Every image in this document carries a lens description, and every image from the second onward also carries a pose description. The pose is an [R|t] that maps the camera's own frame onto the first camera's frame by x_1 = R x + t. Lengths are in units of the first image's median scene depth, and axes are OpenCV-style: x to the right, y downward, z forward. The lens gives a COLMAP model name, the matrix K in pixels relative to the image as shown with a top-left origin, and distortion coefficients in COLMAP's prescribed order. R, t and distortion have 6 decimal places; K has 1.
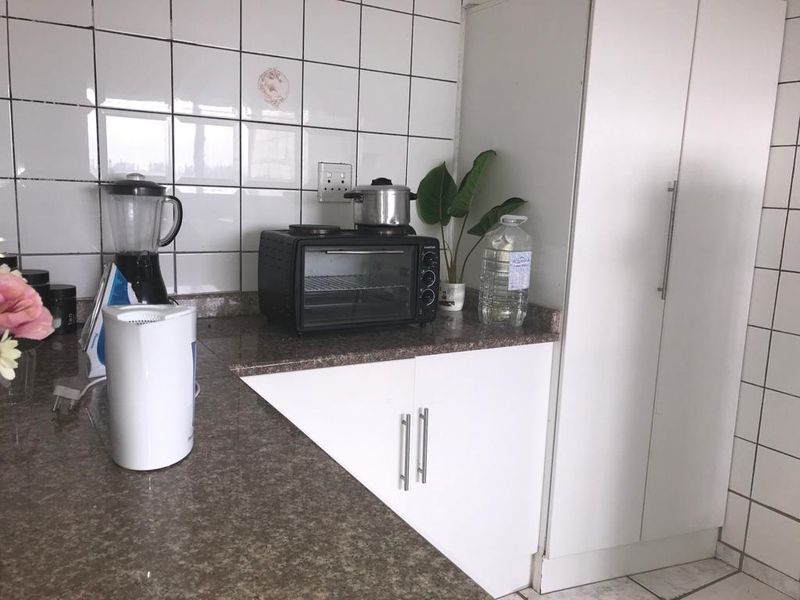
lens RADIAL K [[648.4, 0, 385.3], [0, 648.4, 297.7], [0, 0, 1]] dist [0.096950, -0.144443]
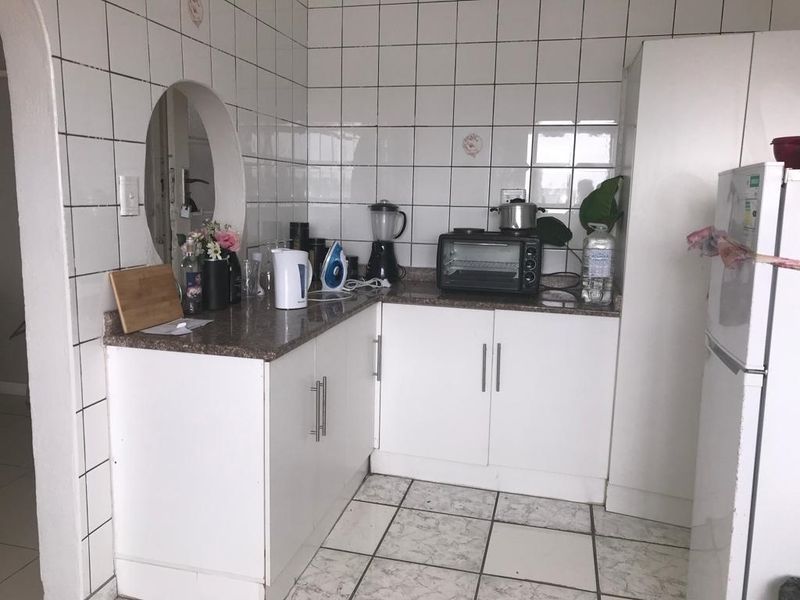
lens RADIAL K [[648.4, 0, 385.3], [0, 648.4, 297.7], [0, 0, 1]] dist [0.096950, -0.144443]
pose [[0.710705, 0.086097, -0.698201, 0.917226], [-0.110026, 0.993873, 0.010560, 0.069893], [0.694833, 0.069315, 0.715823, -0.314477]]
